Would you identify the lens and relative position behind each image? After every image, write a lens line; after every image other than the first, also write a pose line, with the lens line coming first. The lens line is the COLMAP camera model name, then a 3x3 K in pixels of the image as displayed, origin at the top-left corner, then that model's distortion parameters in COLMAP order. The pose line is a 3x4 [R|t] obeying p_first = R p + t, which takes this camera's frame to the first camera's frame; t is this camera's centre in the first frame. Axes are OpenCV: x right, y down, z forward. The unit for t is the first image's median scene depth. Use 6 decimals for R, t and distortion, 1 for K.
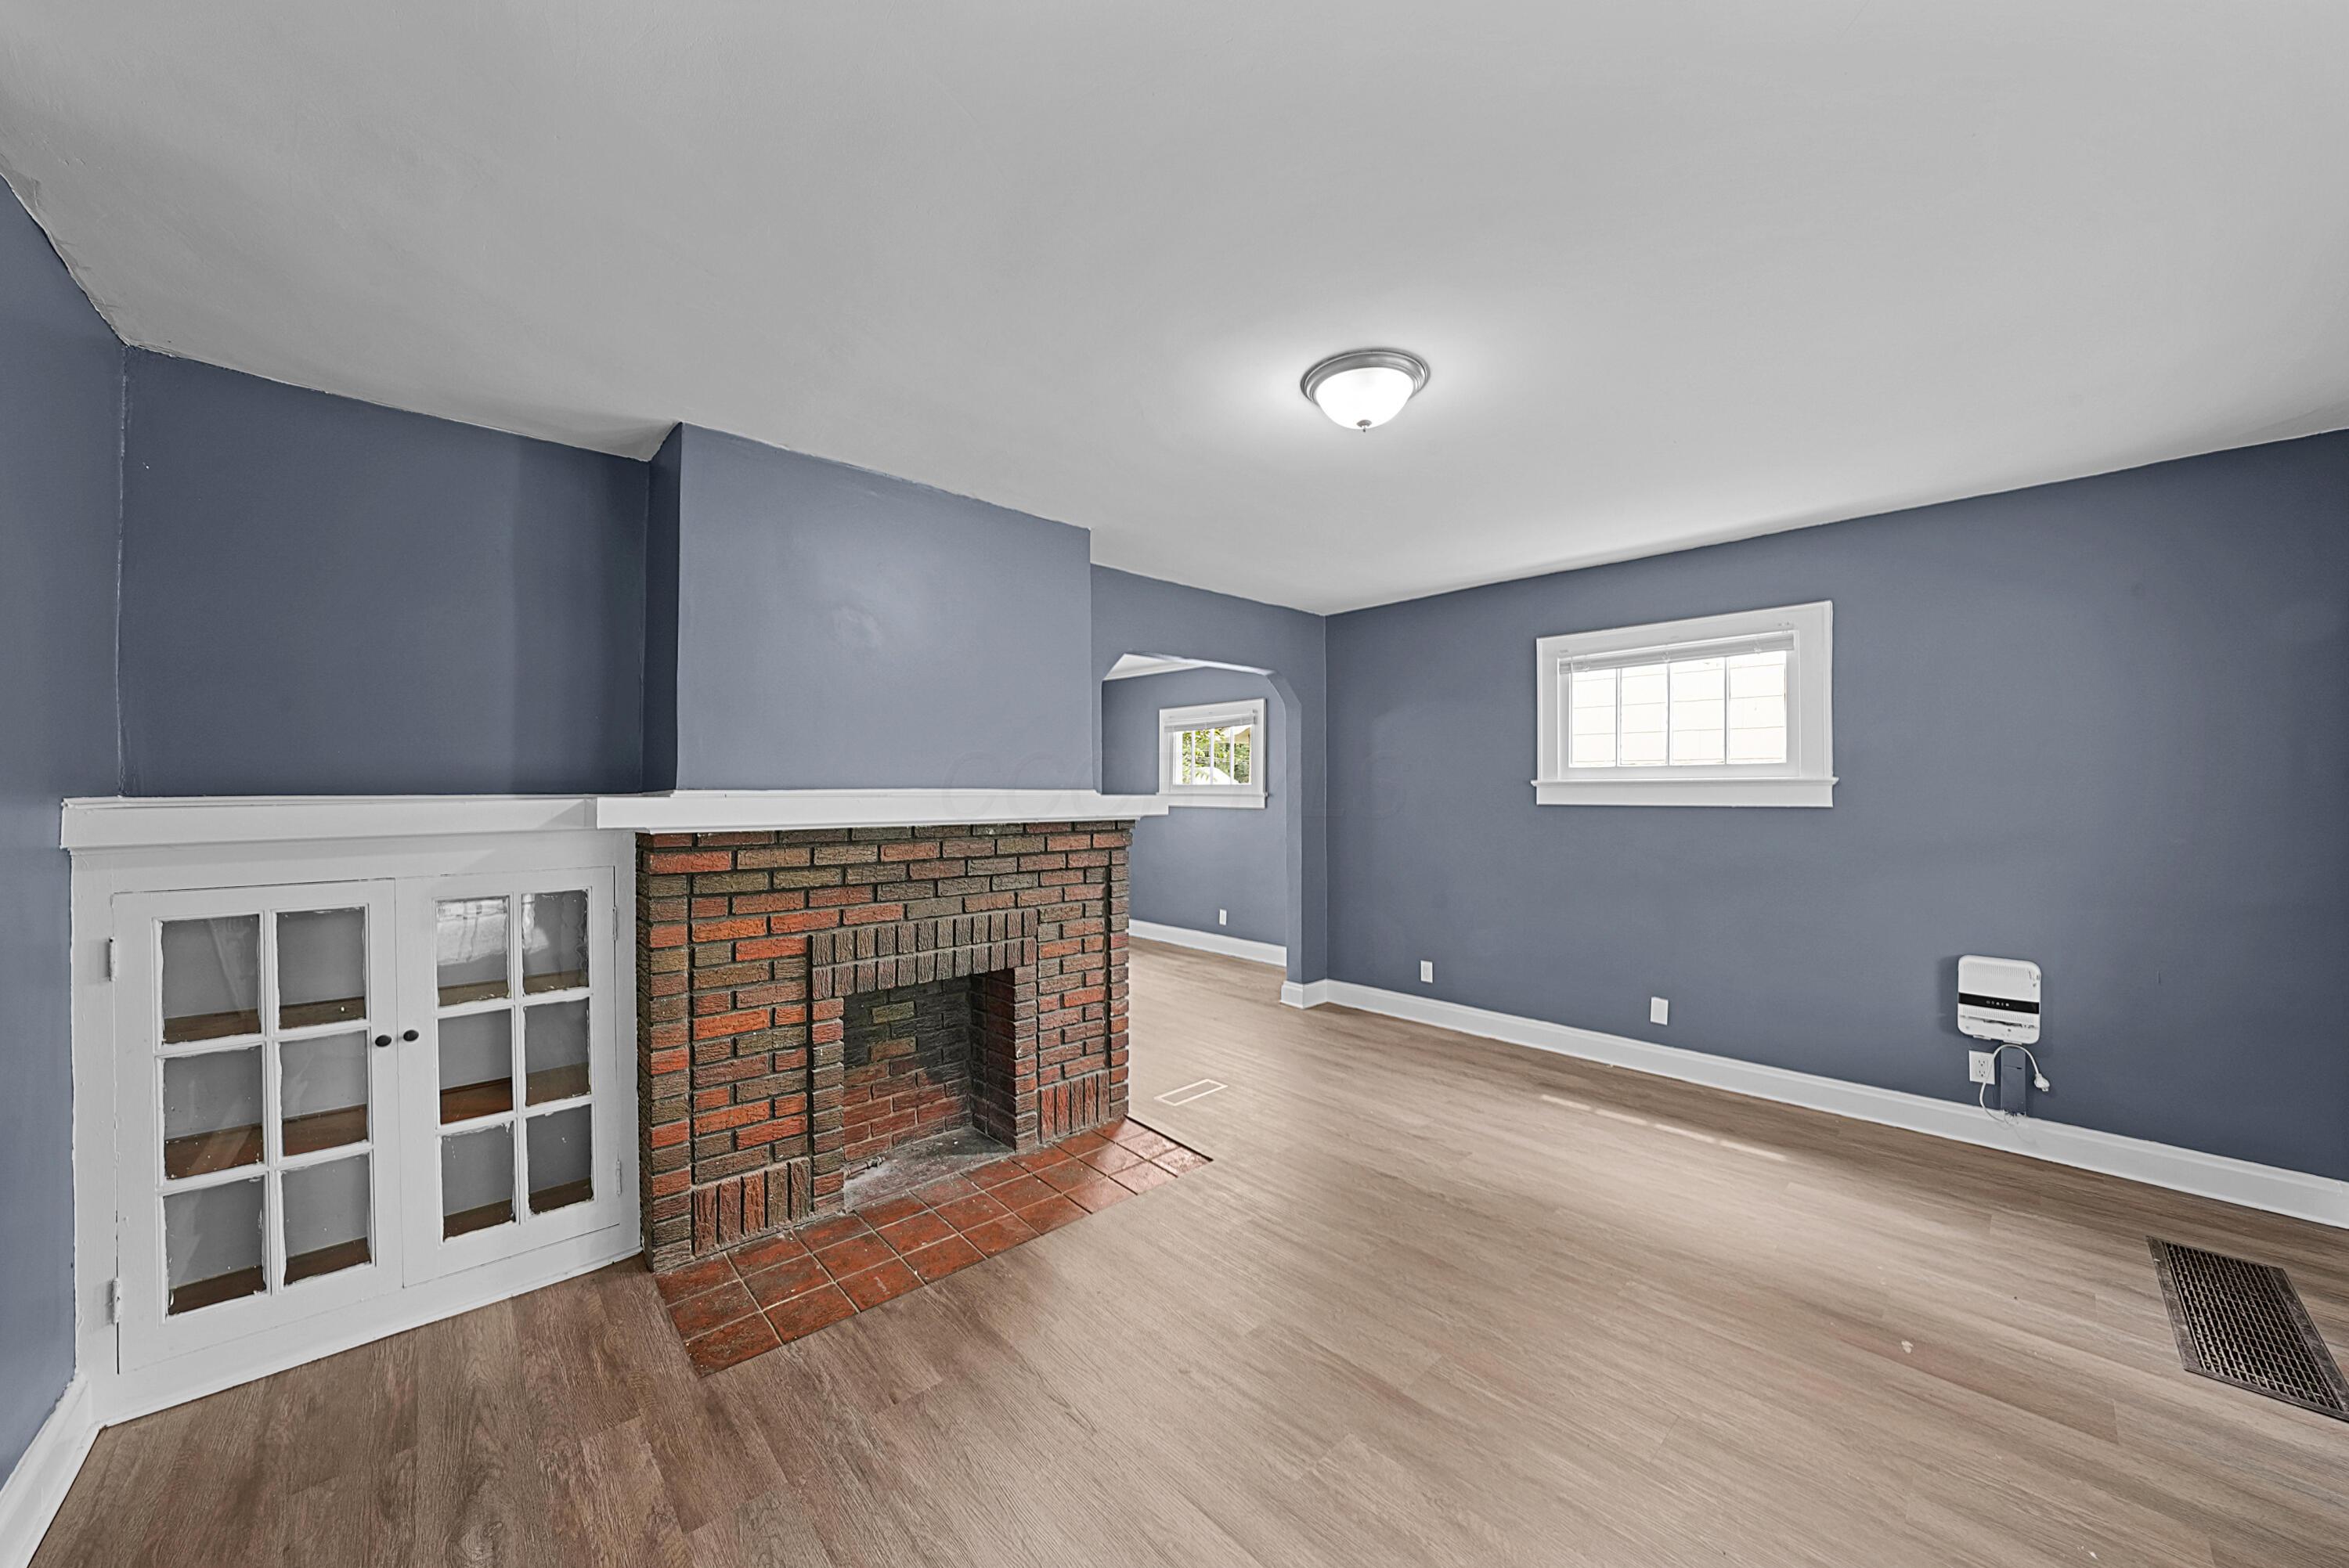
lens RADIAL K [[828.8, 0, 1184.0], [0, 828.8, 778.9], [0, 0, 1]] dist [-0.019125, 0.000212]
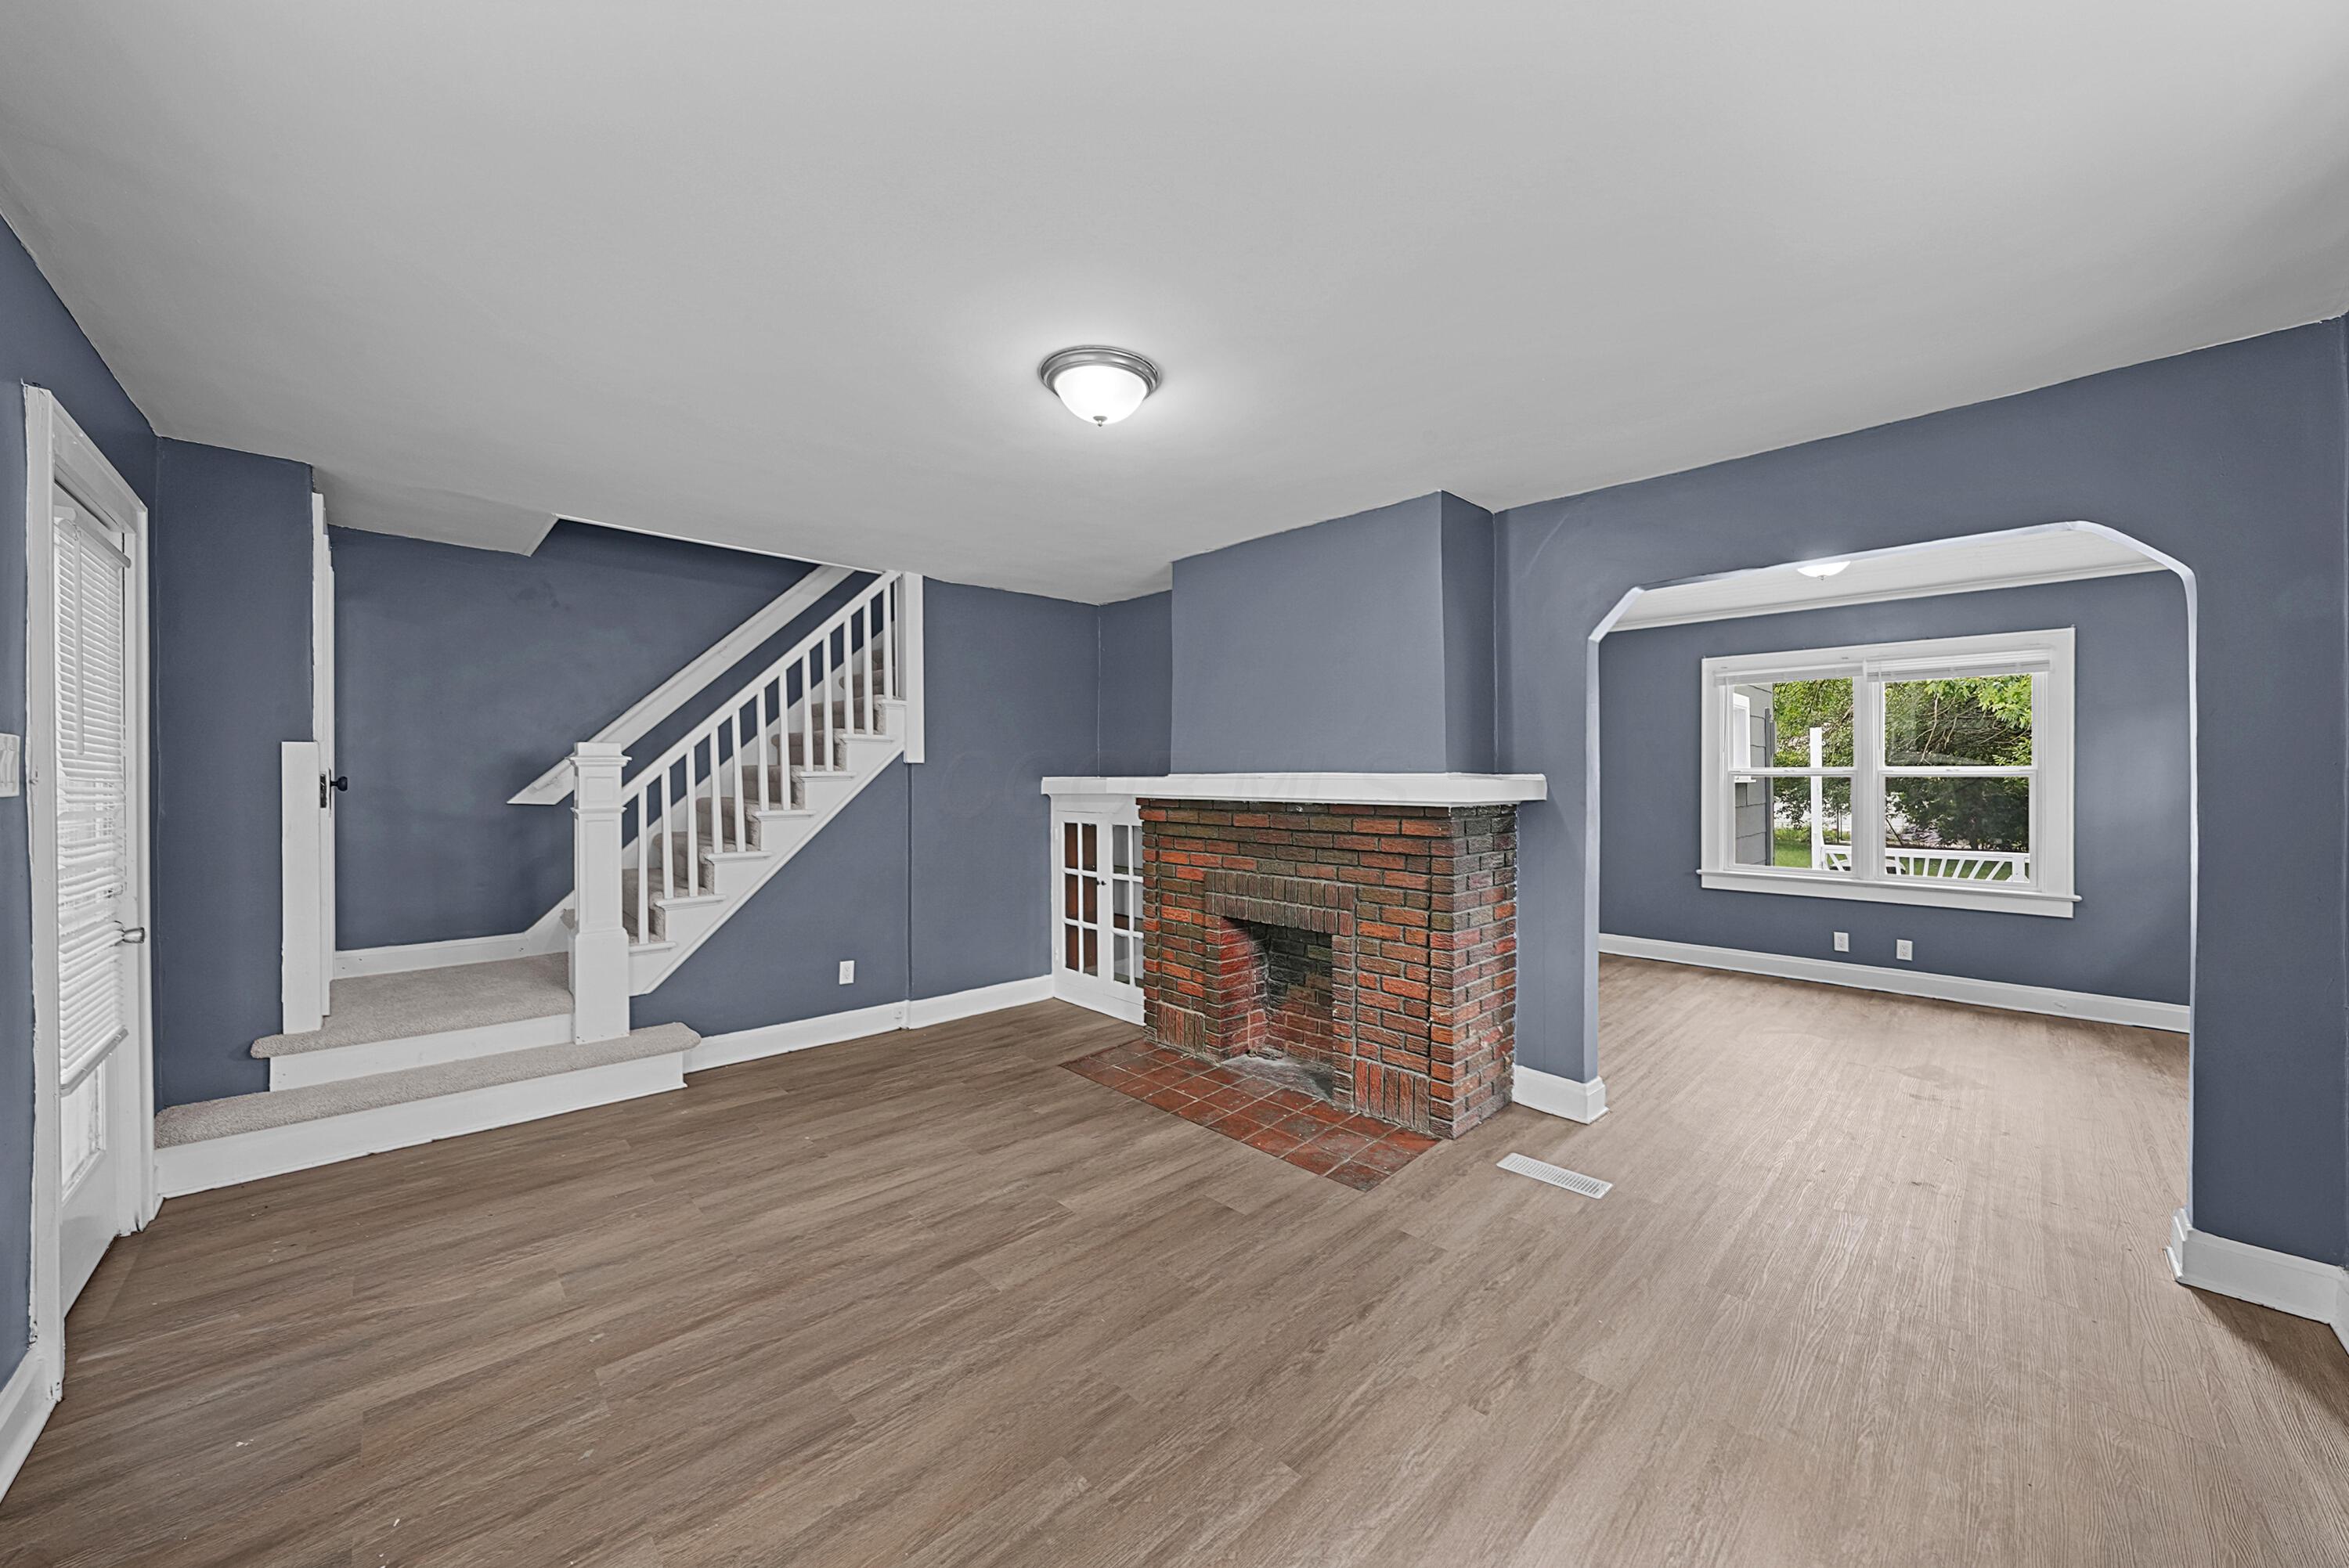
lens RADIAL K [[828.8, 0, 1184.0], [0, 828.8, 778.9], [0, 0, 1]] dist [-0.019125, 0.000212]
pose [[0.025677, 0.003819, -0.999663, 1.111127], [0.014249, 0.999890, 0.004186, 0.016495], [0.999569, -0.014351, 0.025620, 0.964596]]
